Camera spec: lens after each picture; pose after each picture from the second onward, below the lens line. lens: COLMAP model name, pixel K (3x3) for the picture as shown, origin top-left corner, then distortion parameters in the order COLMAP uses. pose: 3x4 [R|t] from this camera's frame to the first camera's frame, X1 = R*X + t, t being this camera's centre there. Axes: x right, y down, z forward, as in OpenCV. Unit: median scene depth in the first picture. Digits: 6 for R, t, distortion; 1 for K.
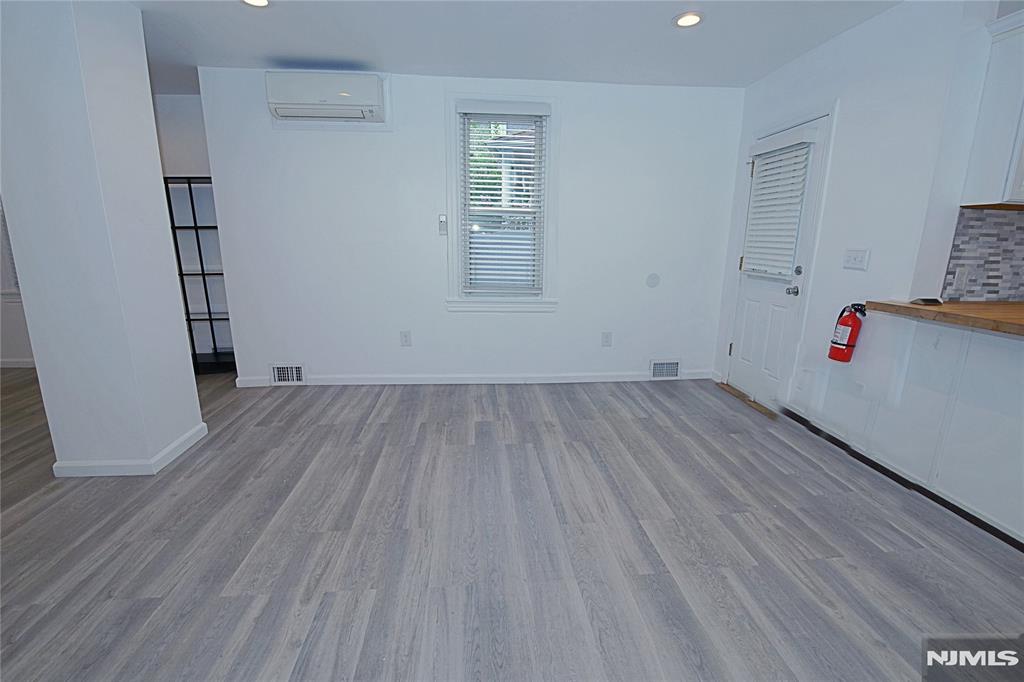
lens RADIAL K [[451.3, 0, 512.0], [0, 451.3, 344.8], [0, 0, 1]] dist [-0.014521, -0.000339]
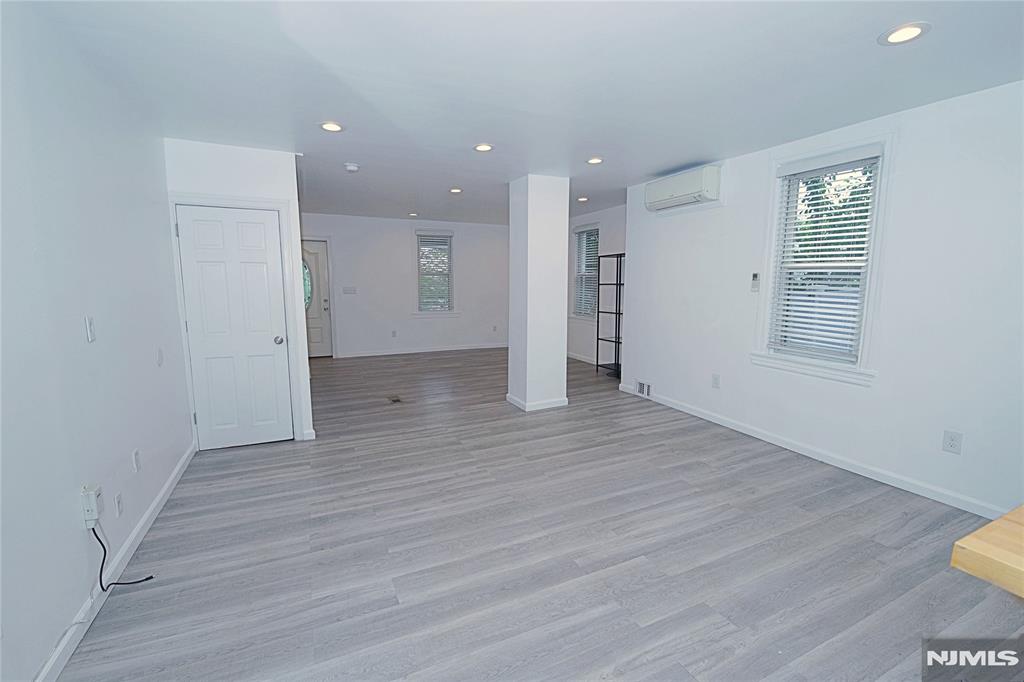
lens RADIAL K [[442.6, 0, 515.7], [0, 442.6, 340.0], [0, 0, 1]] dist [-0.002829, -0.008792]
pose [[0.346836, 0.115604, -0.930774, 0.799756], [-0.207590, 0.977225, 0.044019, -0.077367], [0.914665, 0.177952, 0.362935, 0.162906]]
